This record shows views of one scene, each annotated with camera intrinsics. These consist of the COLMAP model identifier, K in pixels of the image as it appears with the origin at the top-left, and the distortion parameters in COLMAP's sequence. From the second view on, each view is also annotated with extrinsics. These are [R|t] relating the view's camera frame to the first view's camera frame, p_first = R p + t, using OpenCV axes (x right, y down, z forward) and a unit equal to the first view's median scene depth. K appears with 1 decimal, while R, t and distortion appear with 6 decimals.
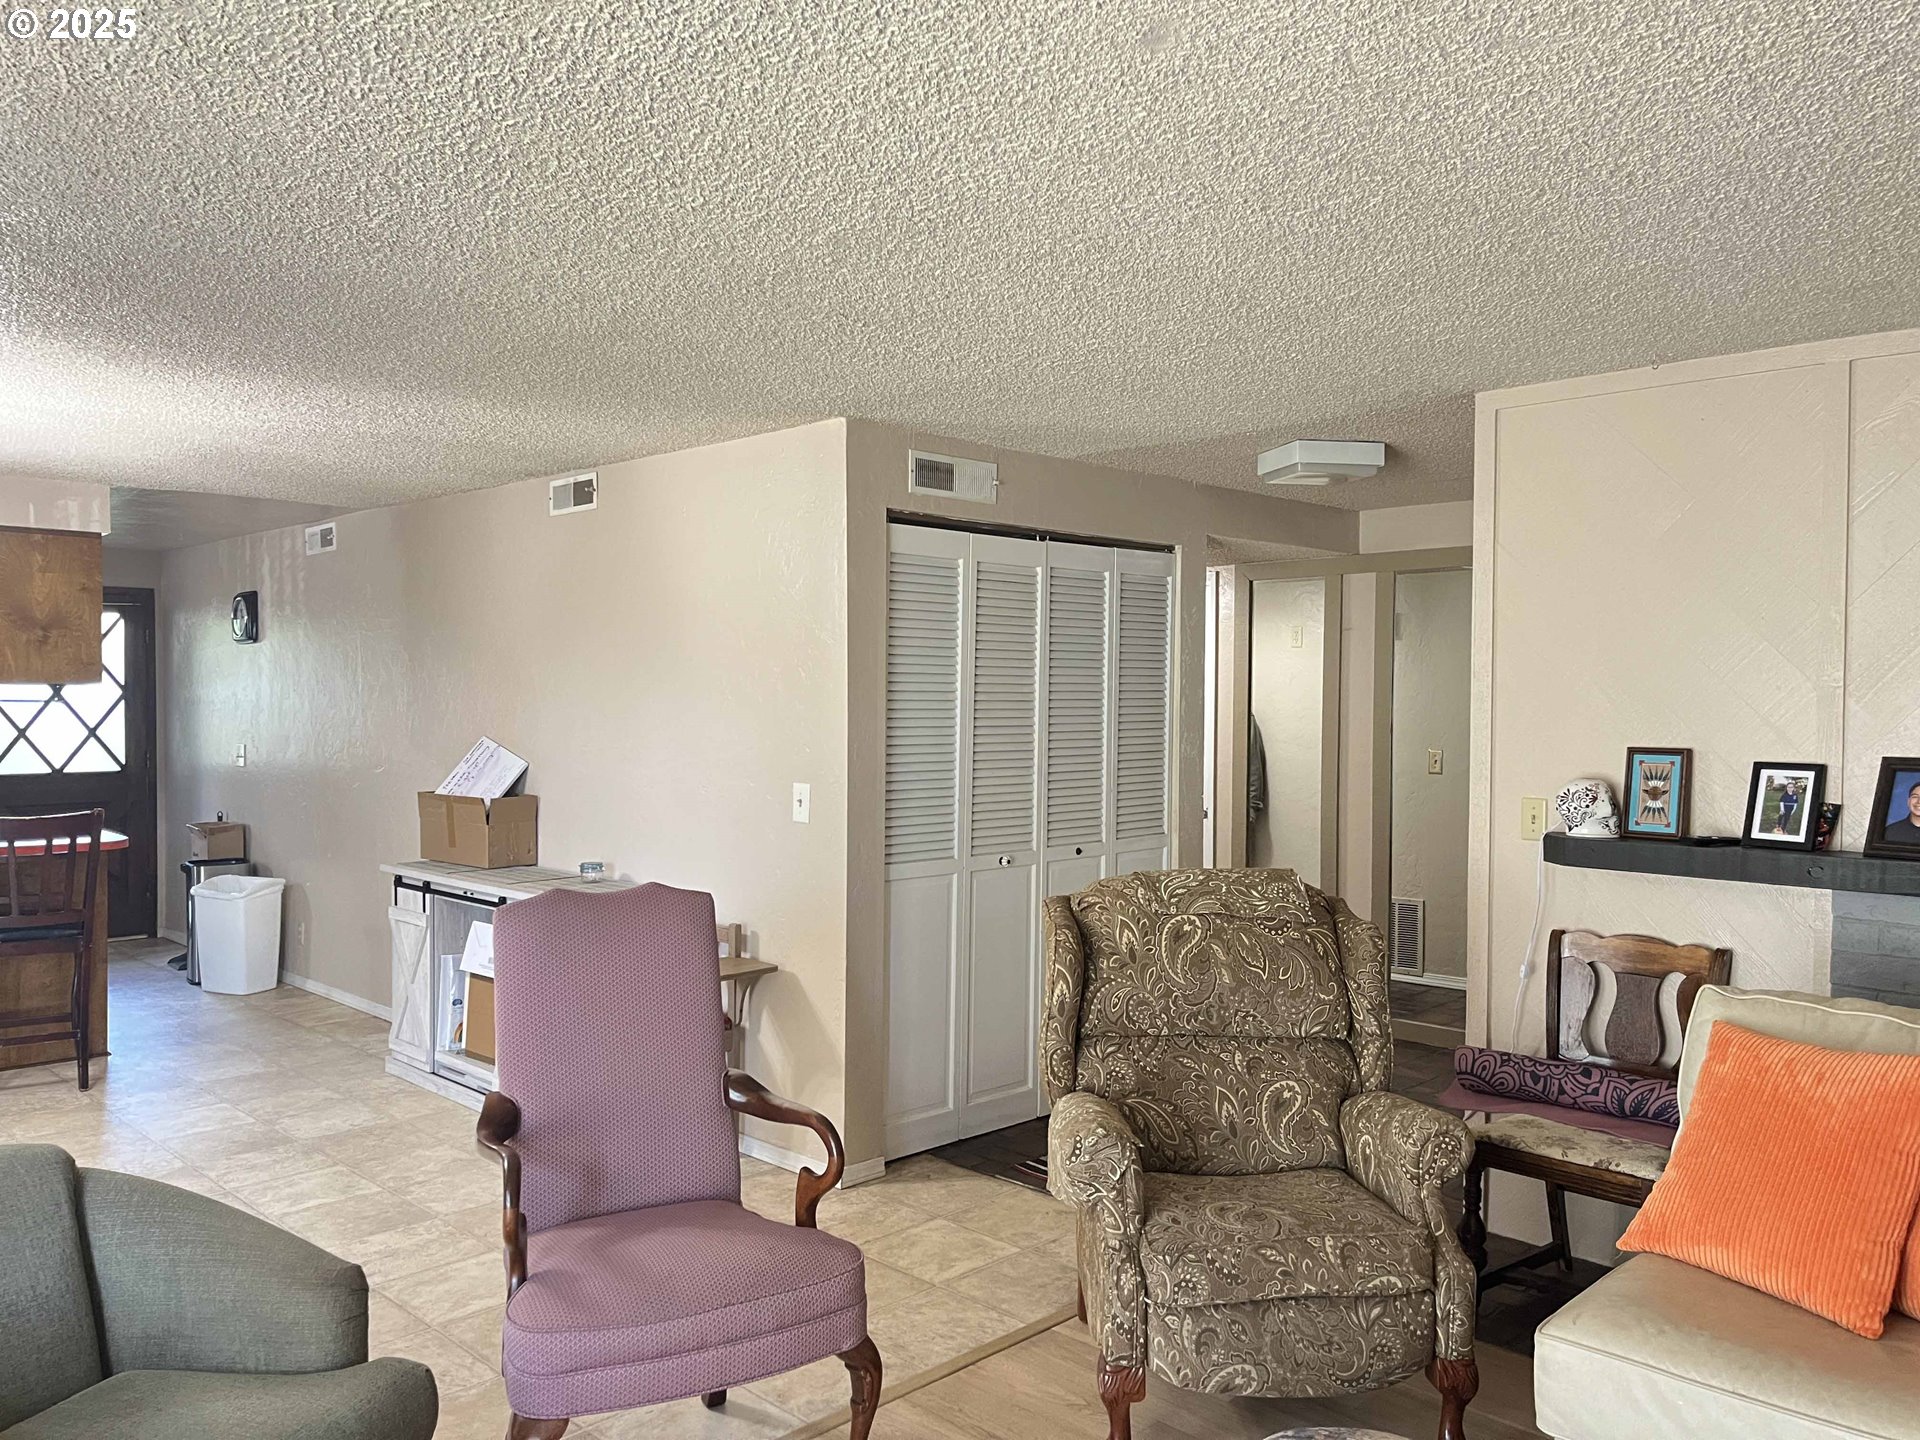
lens RADIAL K [[1439.2, 0, 961.6], [0, 1439.2, 719.8], [0, 0, 1]] dist [0.059417, -0.089346]
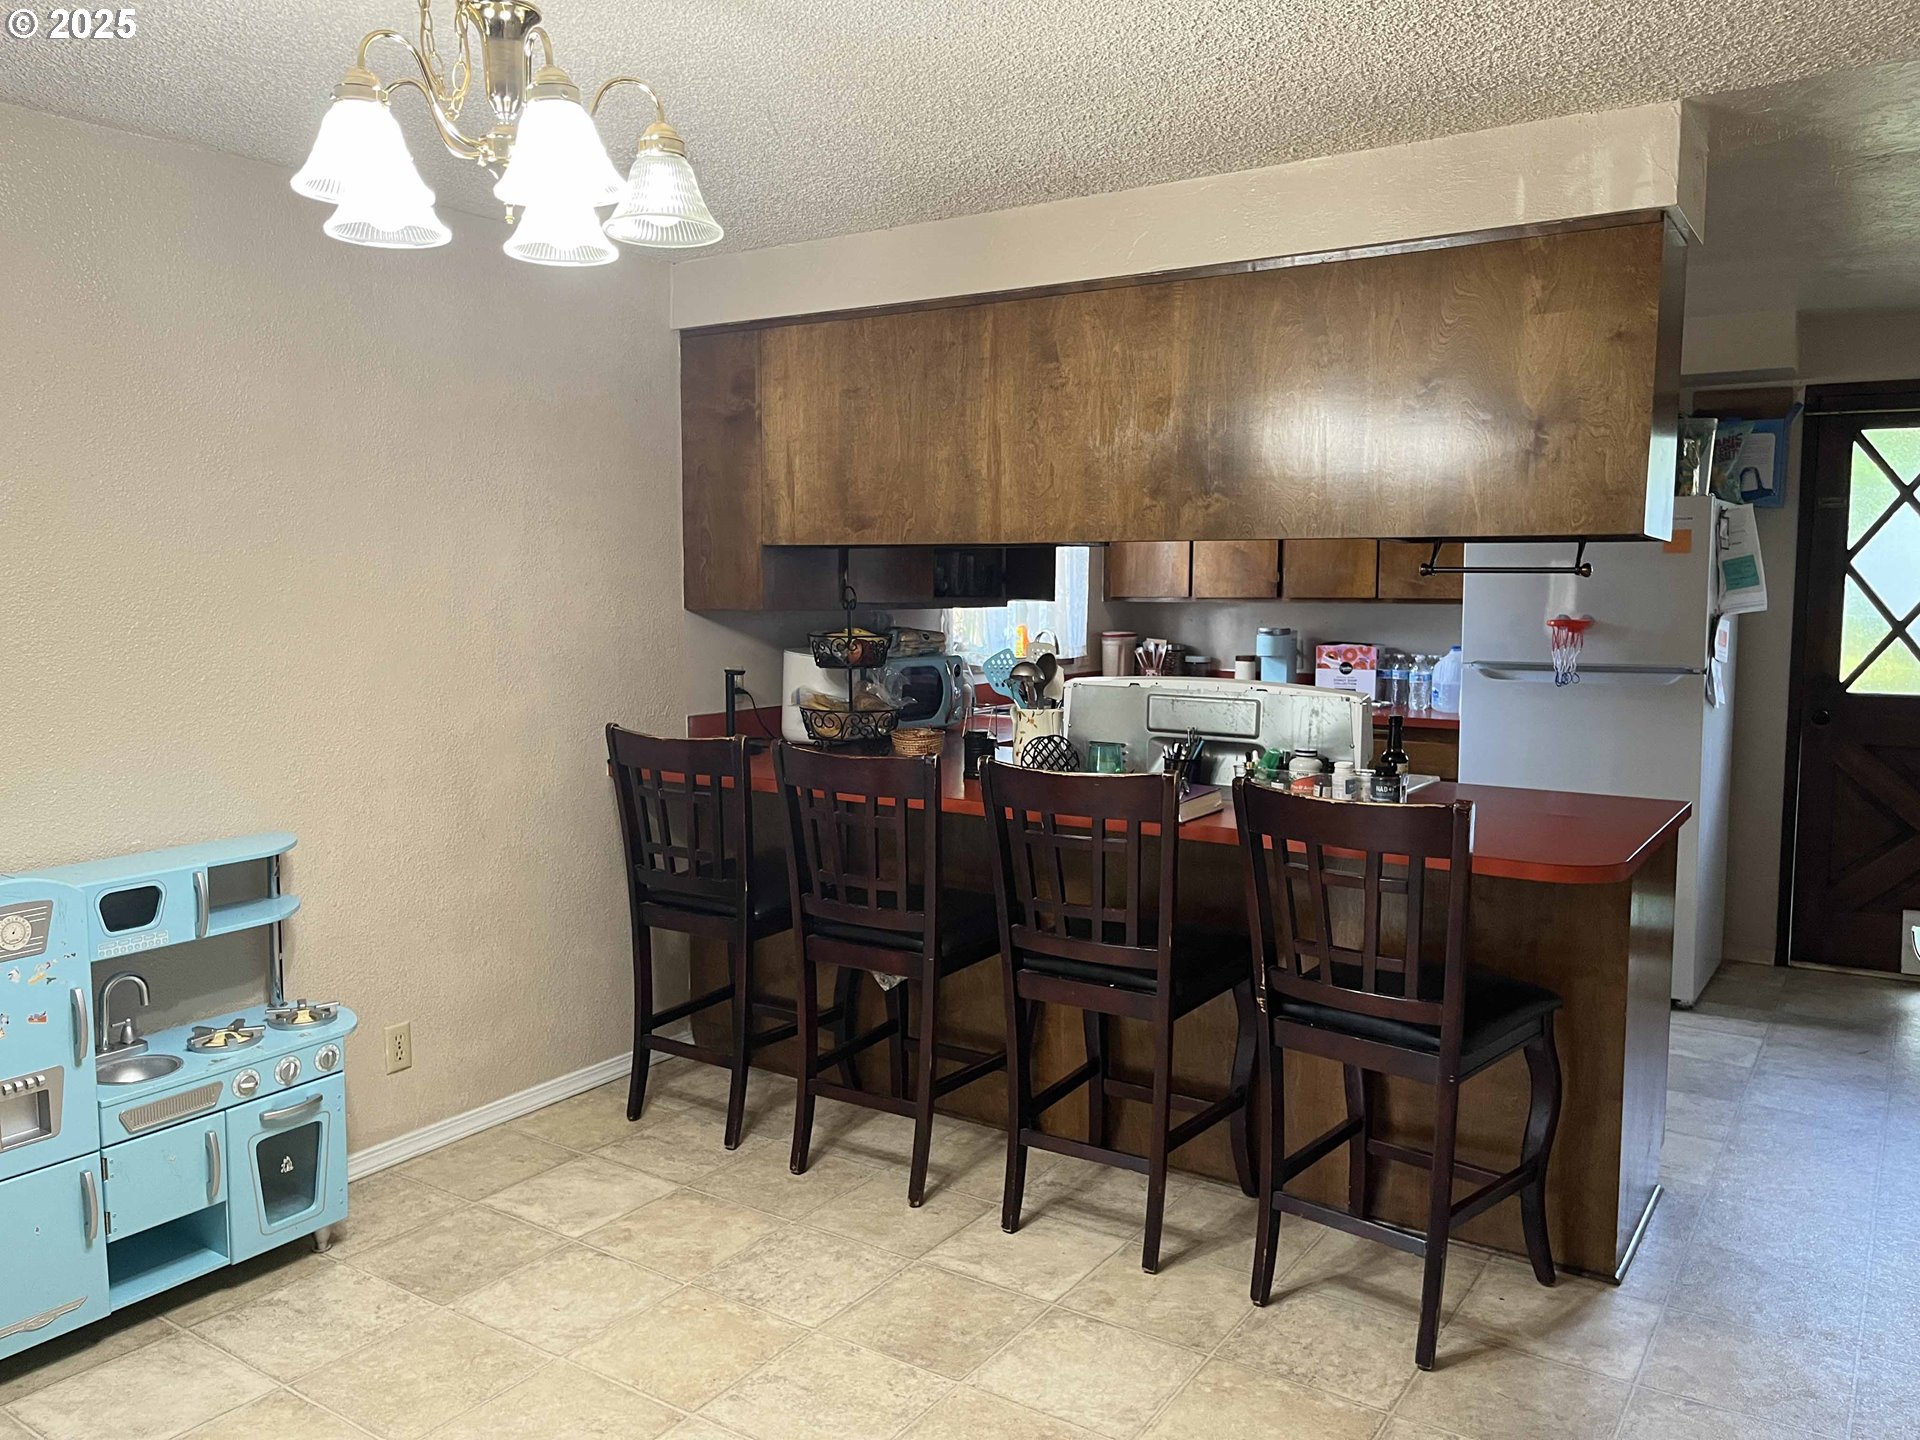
lens RADIAL K [[1439.2, 0, 968.0], [0, 1439.2, 721.8], [0, 0, 1]] dist [0.059417, -0.089346]
pose [[0.186362, 0.092661, -0.978102, -0.230828], [-0.013876, 0.995691, 0.091684, -0.005136], [0.982383, -0.003515, 0.186845, 0.997600]]
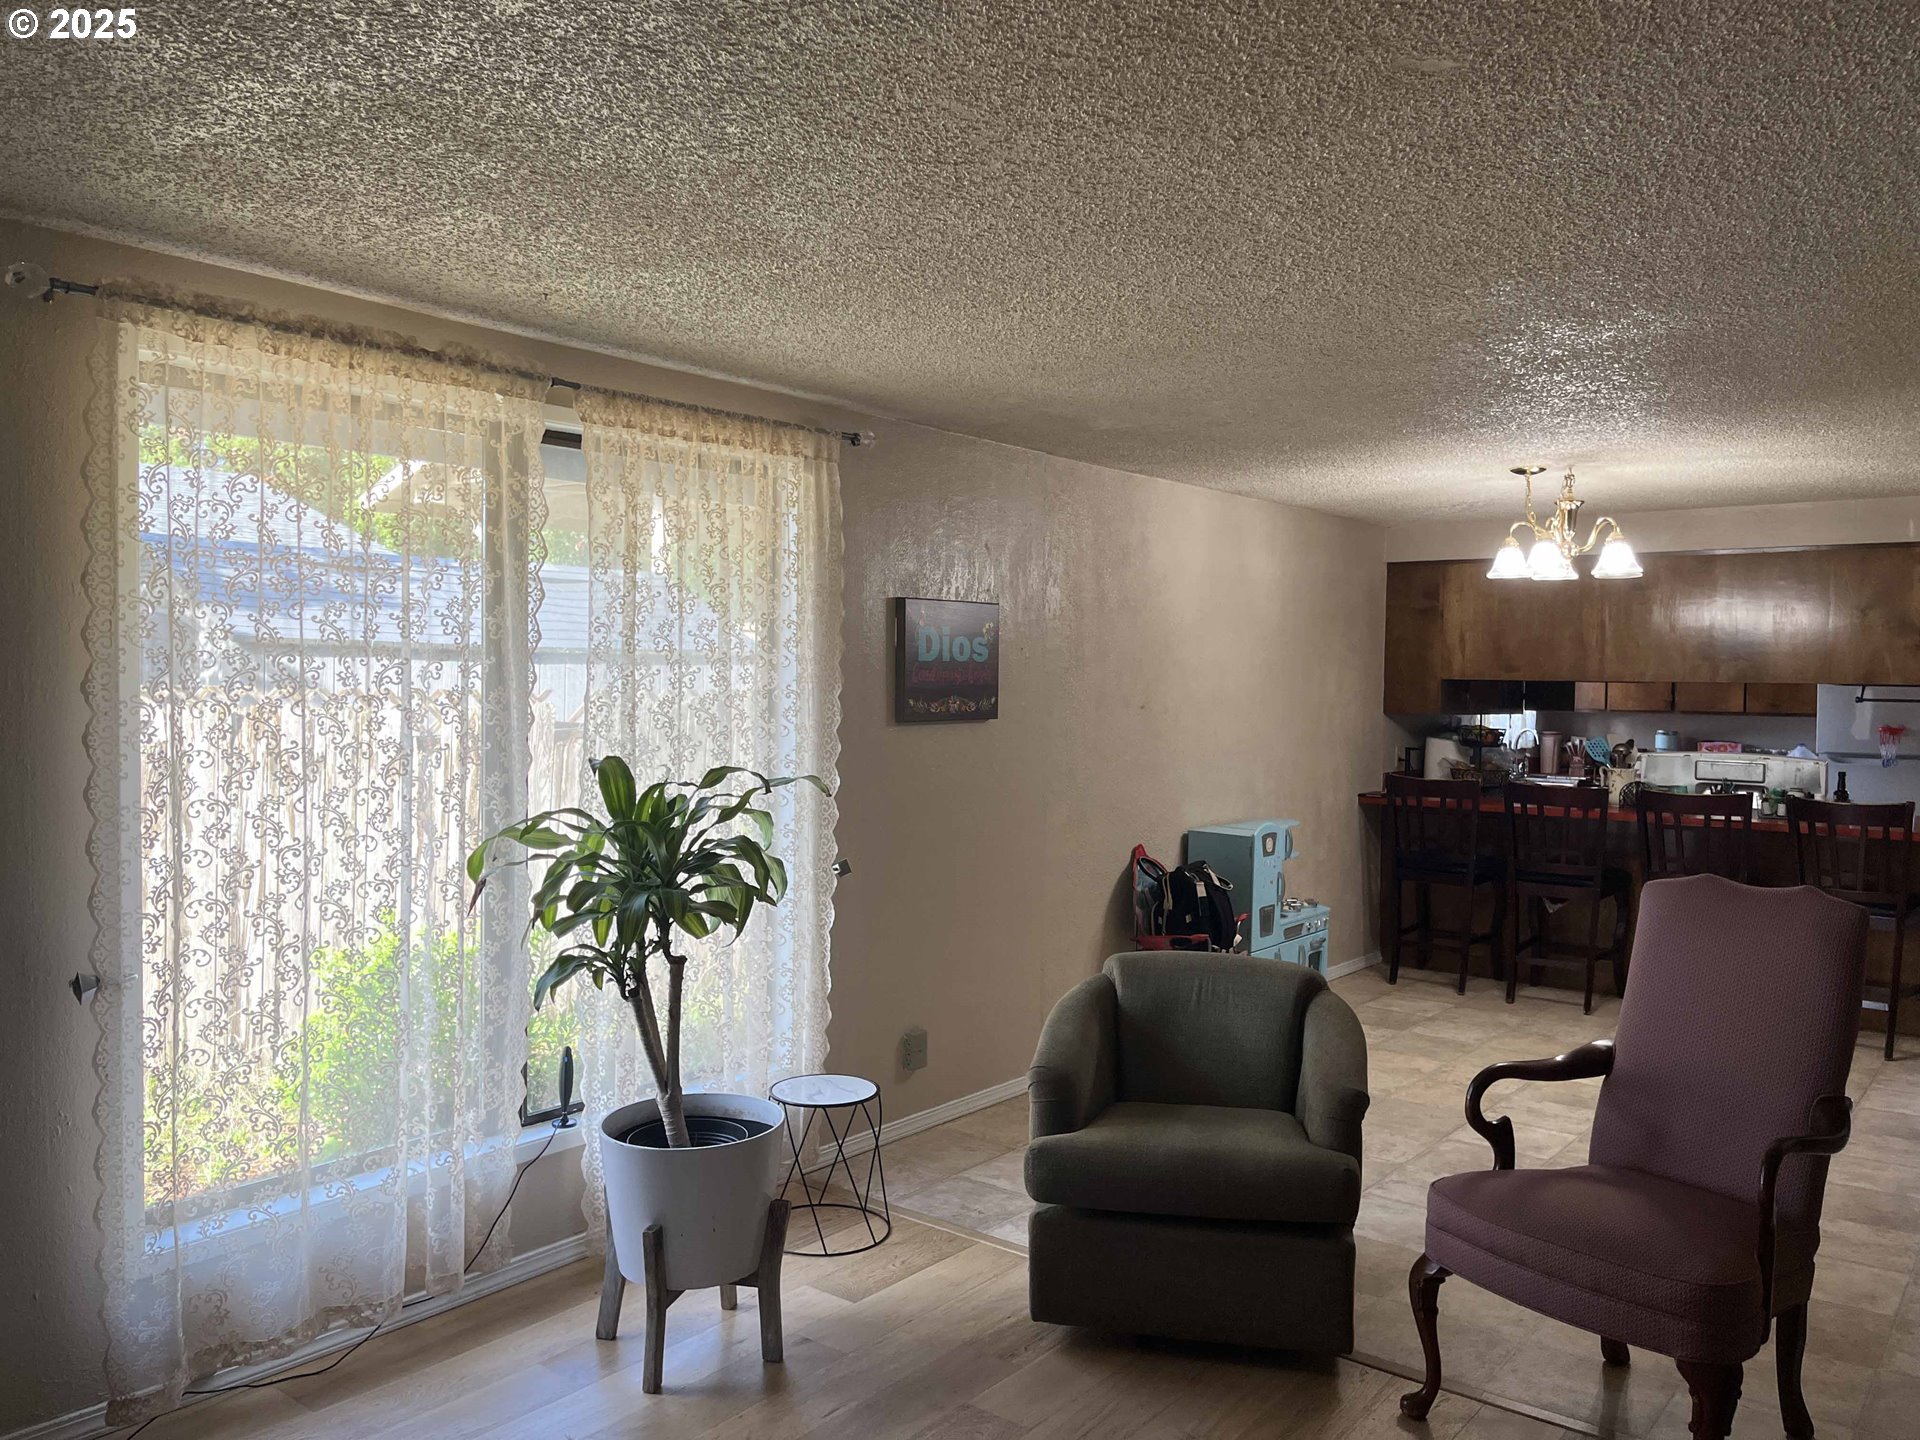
lens RADIAL K [[1439.2, 0, 964.9], [0, 1439.2, 707.4], [0, 0, 1]] dist [0.059417, -0.089346]
pose [[0.102283, 0.014125, -0.994655, 0.521545], [-0.027182, 0.999565, 0.011399, -0.002086], [0.994384, 0.025871, 0.102623, 0.255953]]
